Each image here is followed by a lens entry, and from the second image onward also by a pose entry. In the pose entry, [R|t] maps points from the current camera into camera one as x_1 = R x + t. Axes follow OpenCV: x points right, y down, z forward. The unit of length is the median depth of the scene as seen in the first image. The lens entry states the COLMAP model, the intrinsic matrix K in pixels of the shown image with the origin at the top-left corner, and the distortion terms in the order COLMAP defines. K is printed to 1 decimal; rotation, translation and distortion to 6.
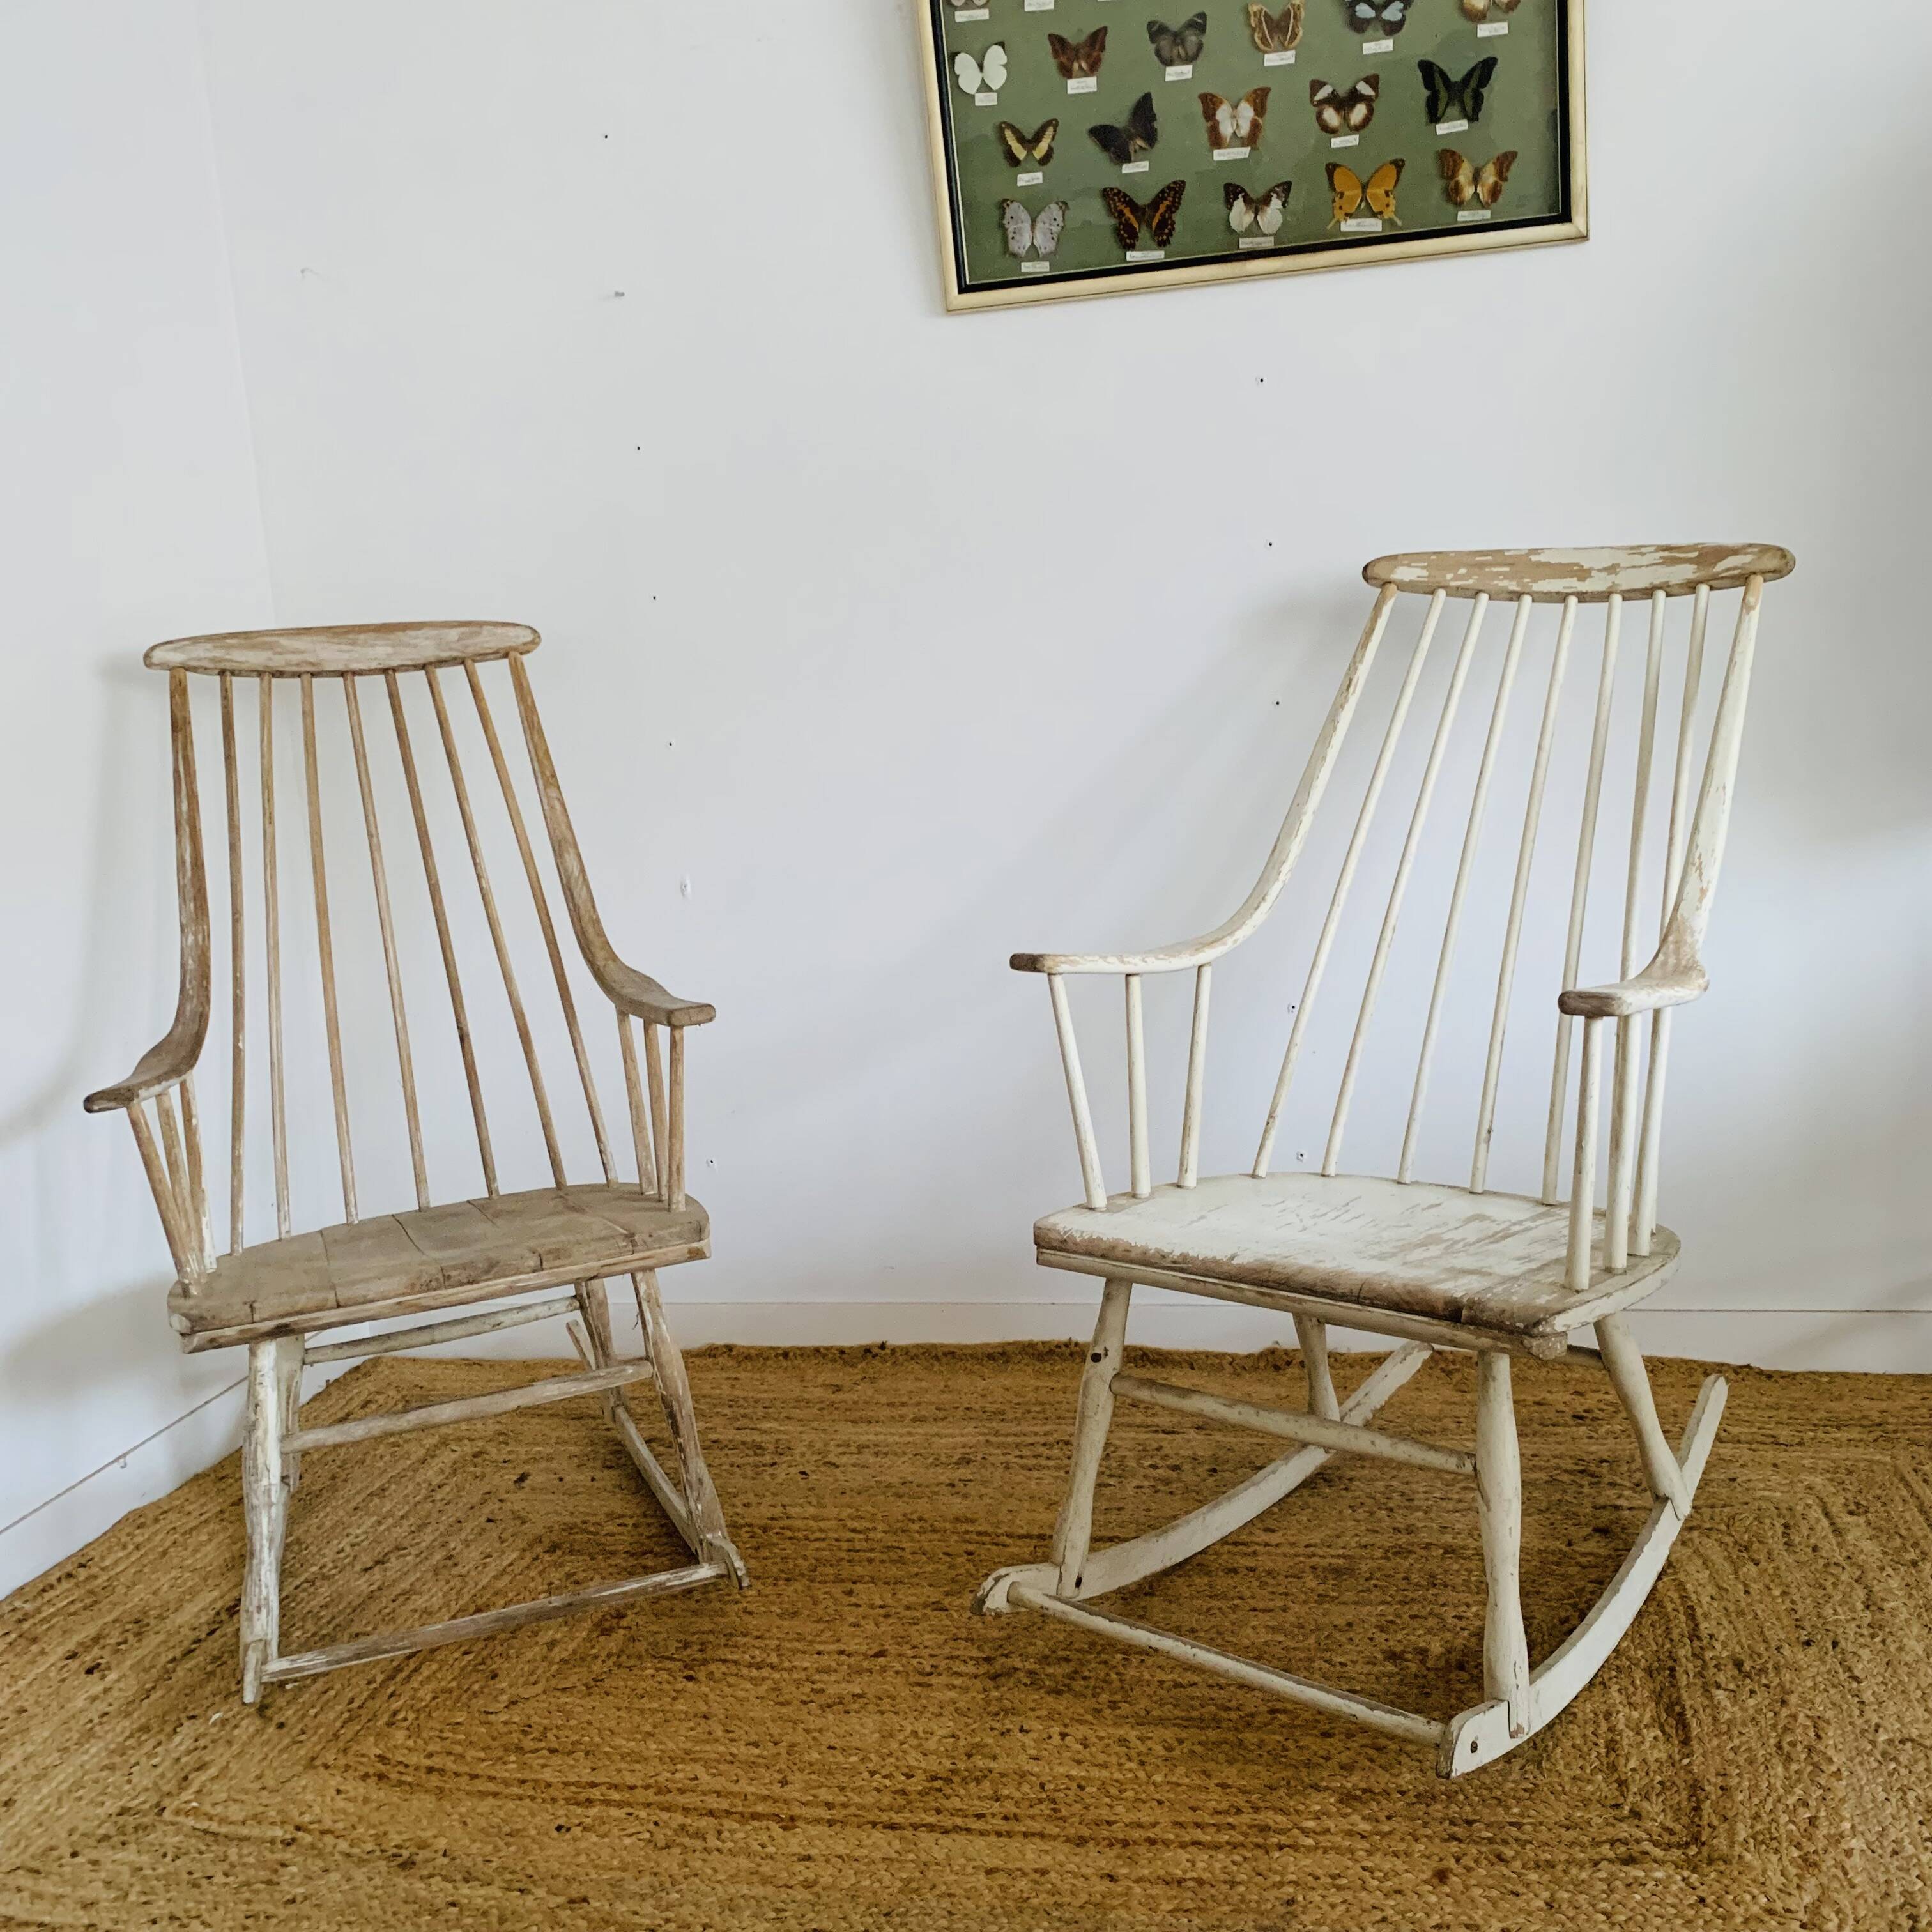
lens RADIAL K [[2031.9, 0, 956.2], [0, 2031.9, 945.9], [0, 0, 1]] dist [0.000904, 0.000000]
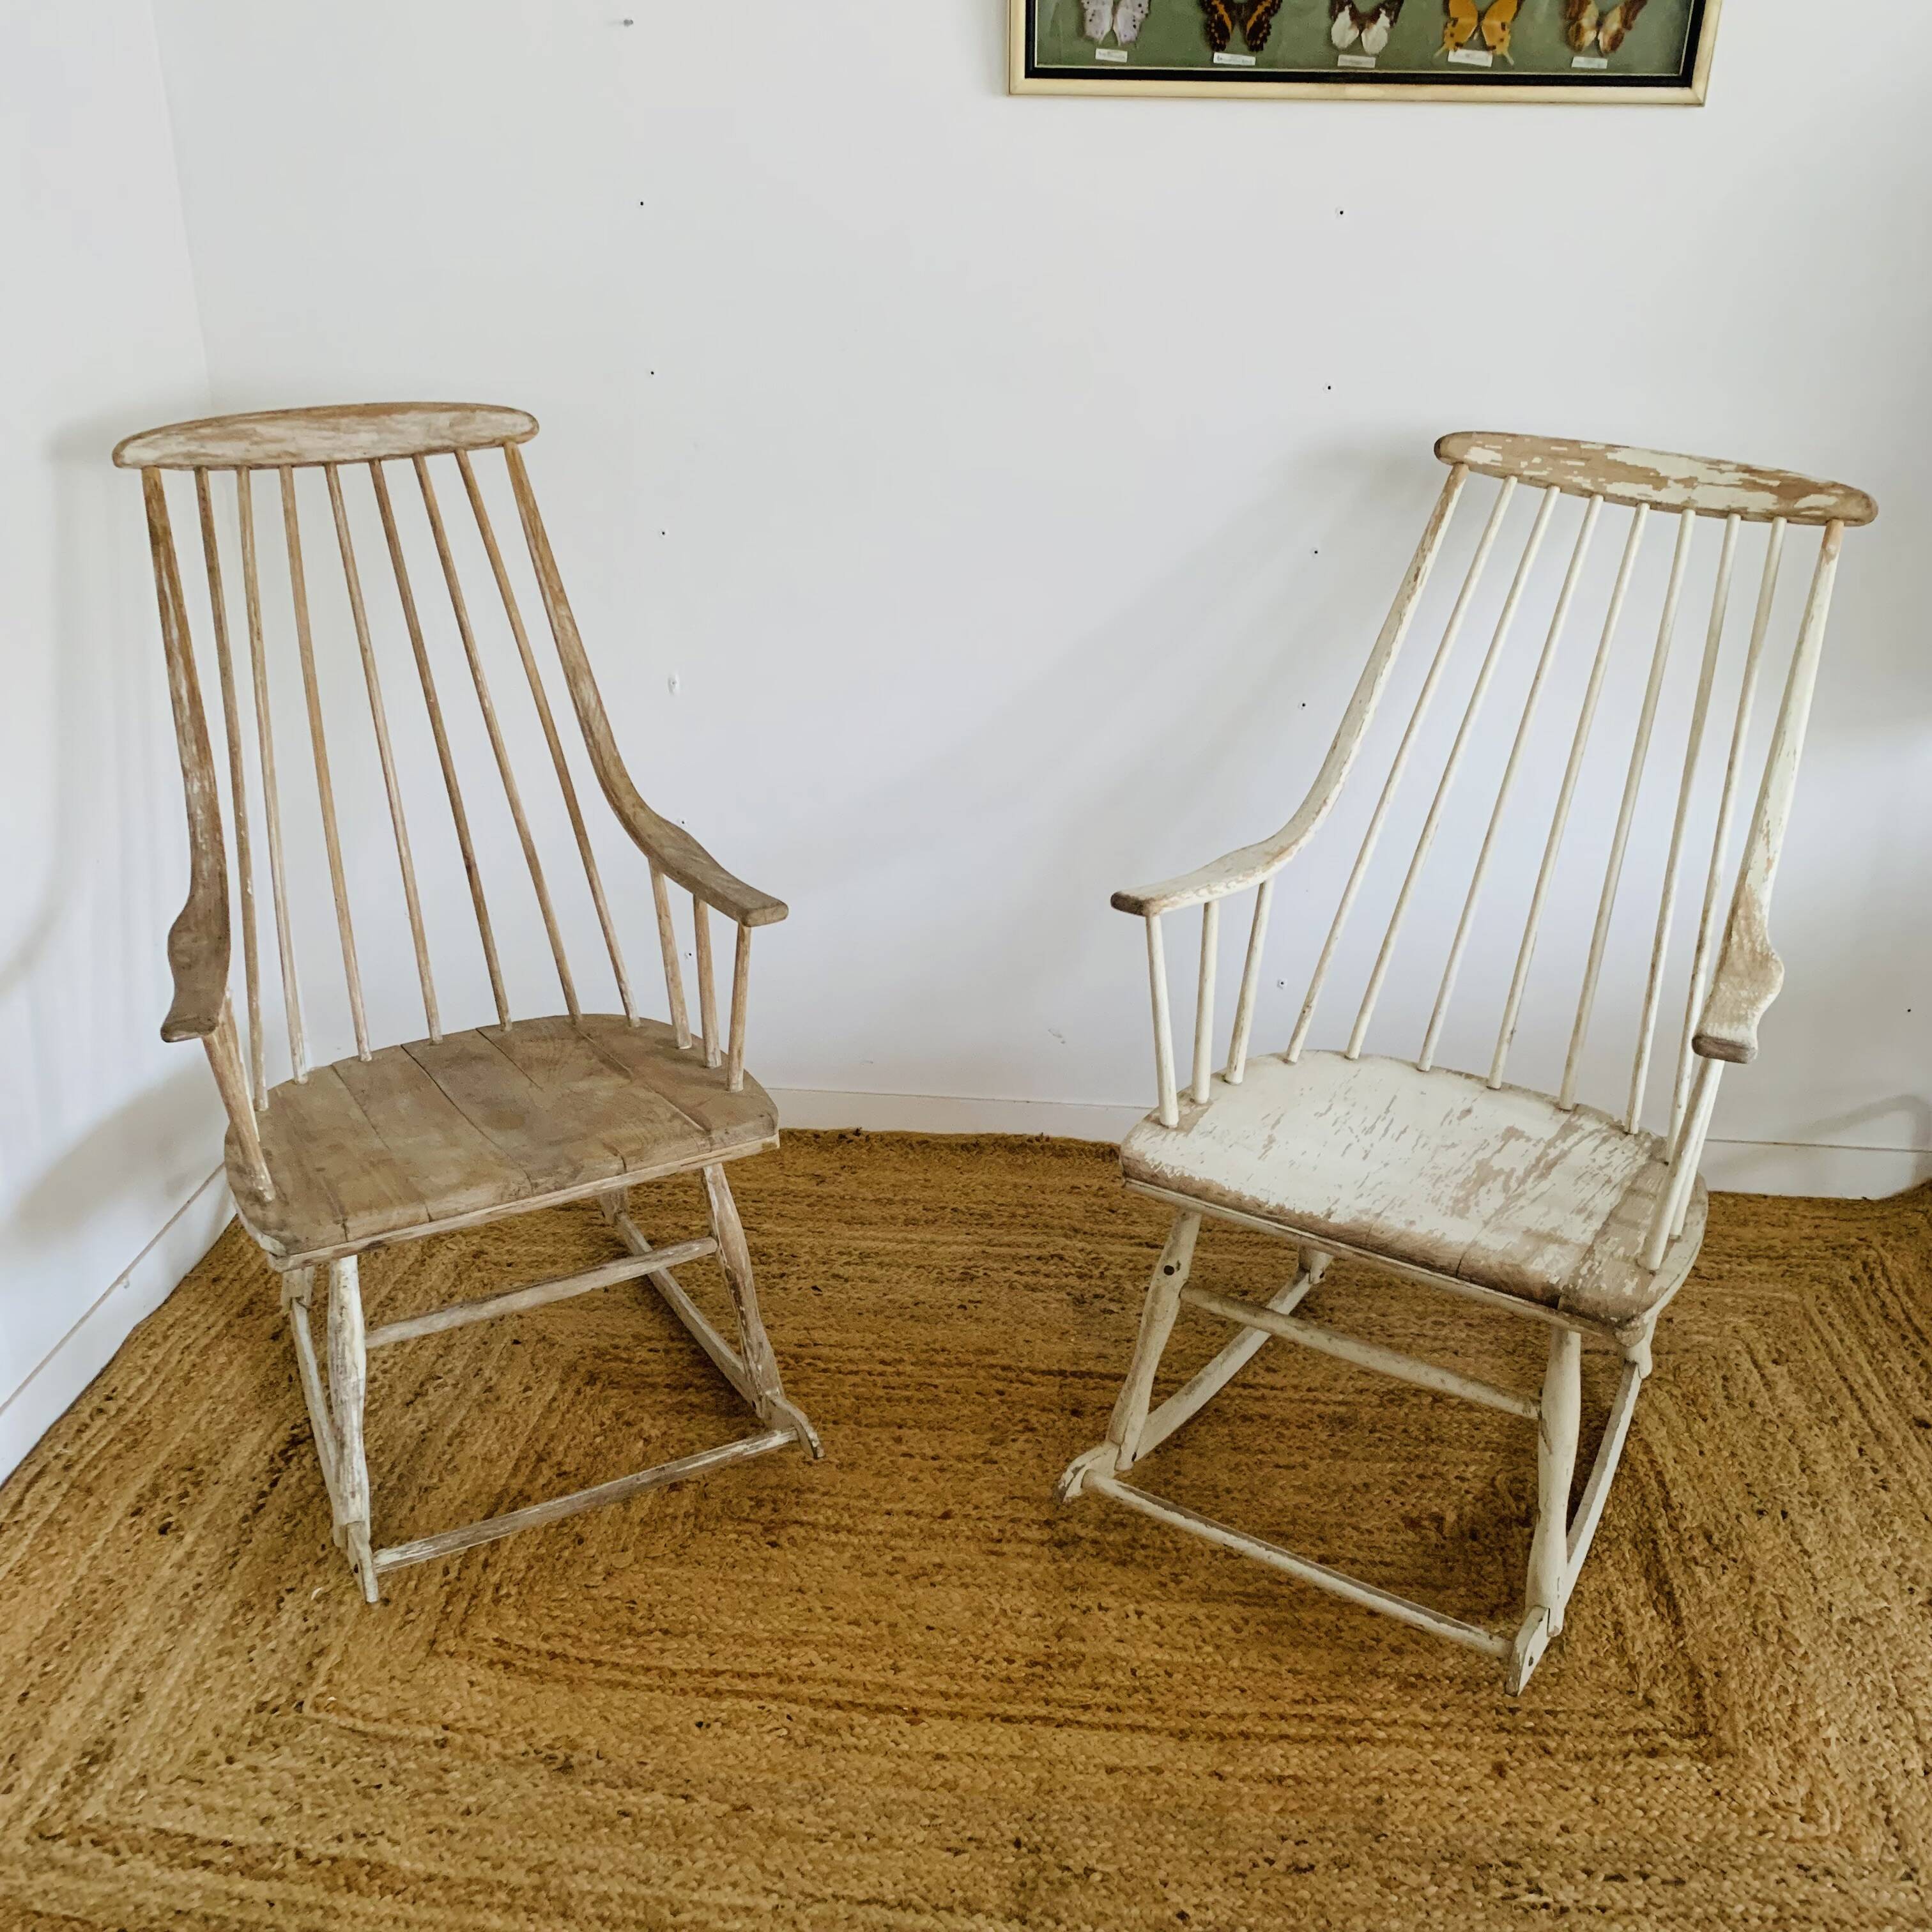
lens RADIAL K [[2031.9, 0, 971.6], [0, 2031.9, 968.0], [0, 0, 1]] dist [0.000904, 0.000000]
pose [[0.986959, 0.015368, 0.160239, -0.204093], [-0.057442, 0.963521, 0.261395, -0.219923], [-0.150377, -0.267191, 0.951838, 0.042757]]
